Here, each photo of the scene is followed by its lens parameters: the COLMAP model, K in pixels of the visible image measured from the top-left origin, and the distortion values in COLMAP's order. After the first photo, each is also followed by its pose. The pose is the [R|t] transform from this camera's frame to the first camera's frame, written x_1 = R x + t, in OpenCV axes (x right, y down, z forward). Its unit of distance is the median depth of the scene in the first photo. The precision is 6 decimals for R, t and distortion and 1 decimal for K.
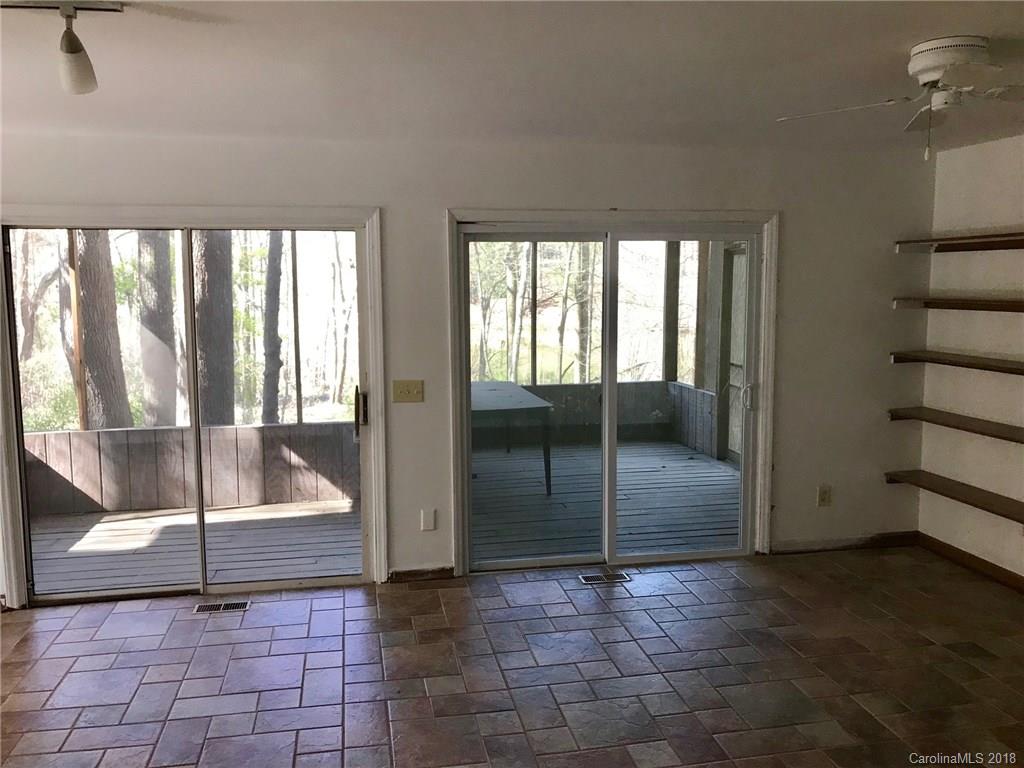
lens RADIAL K [[849.0, 0, 510.5], [0, 849.0, 383.5], [0, 0, 1]] dist [0.041299, -0.027404]
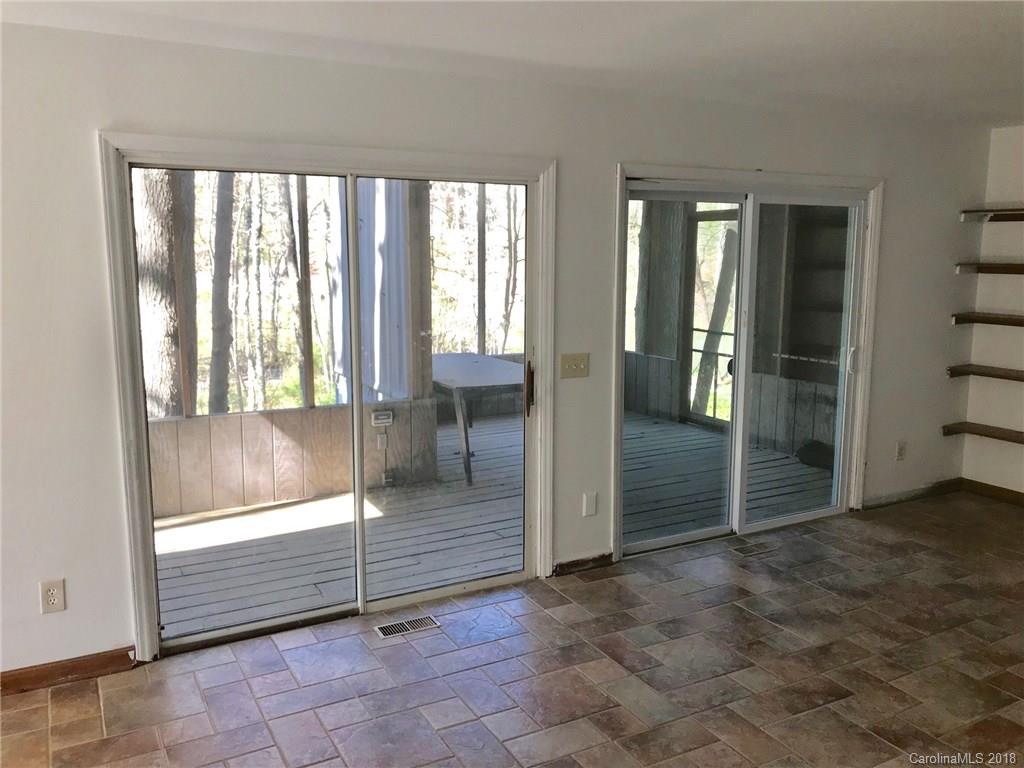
lens RADIAL K [[849.0, 0, 511.5], [0, 849.0, 383.2], [0, 0, 1]] dist [0.041299, -0.027404]
pose [[0.950347, -0.040370, 0.308562, -0.449215], [0.029091, 0.998733, 0.041069, -0.010870], [-0.309829, -0.030054, 0.950317, 0.153449]]
